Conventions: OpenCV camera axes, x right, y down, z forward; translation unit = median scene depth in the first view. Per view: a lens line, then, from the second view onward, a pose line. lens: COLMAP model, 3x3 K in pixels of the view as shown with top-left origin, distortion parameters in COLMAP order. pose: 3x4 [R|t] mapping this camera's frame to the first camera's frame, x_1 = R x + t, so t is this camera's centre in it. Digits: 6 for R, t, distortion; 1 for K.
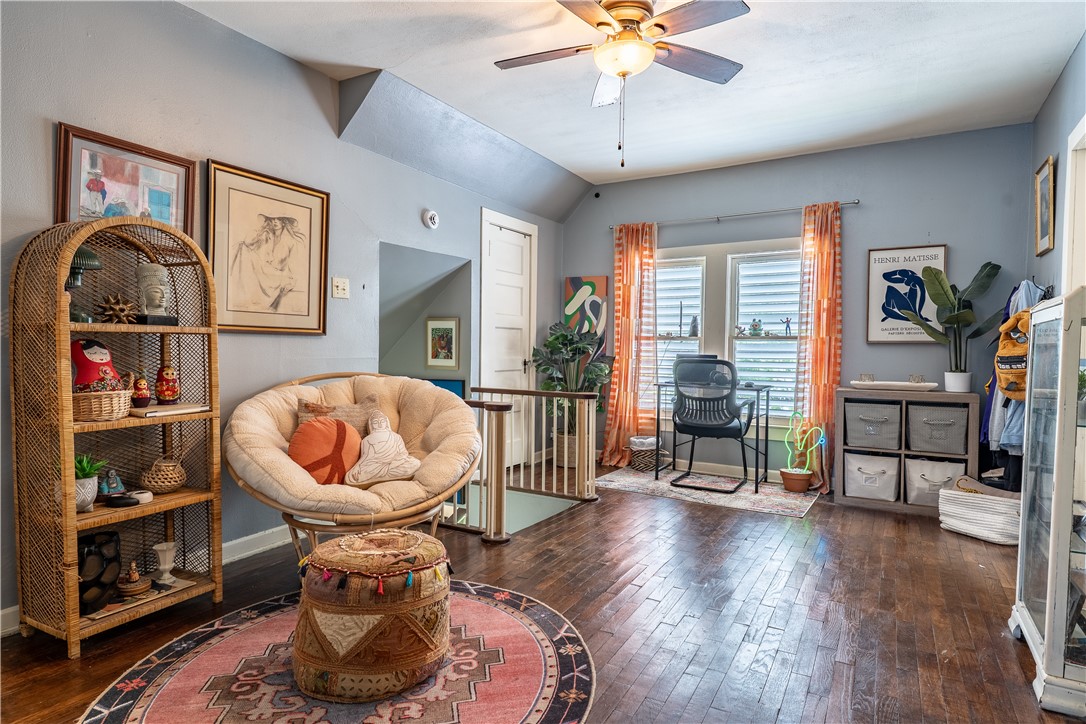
lens RADIAL K [[602.1, 0, 535.4], [0, 602.1, 355.7], [0, 0, 1]] dist [0.023982, -0.000527]
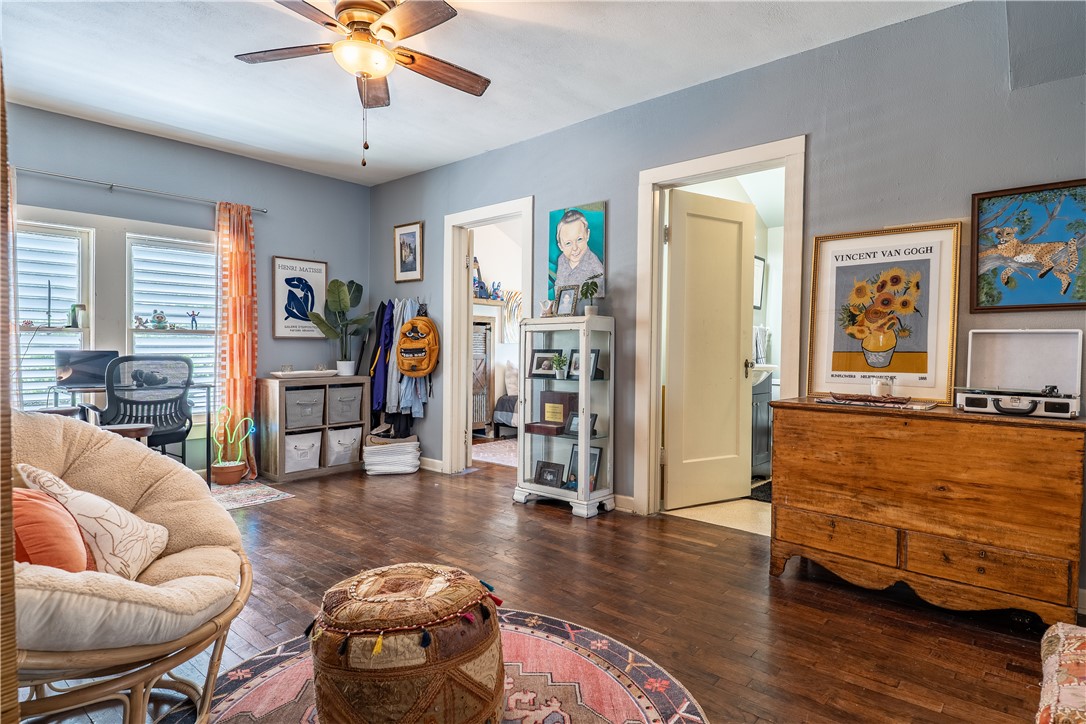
lens RADIAL K [[602.1, 0, 535.4], [0, 602.1, 355.7], [0, 0, 1]] dist [0.023982, -0.000527]
pose [[0.180702, -0.022627, 0.983278, -0.491435], [0.010284, 0.999724, 0.021116, -0.007311], [-0.983484, 0.006297, 0.180884, 0.324030]]
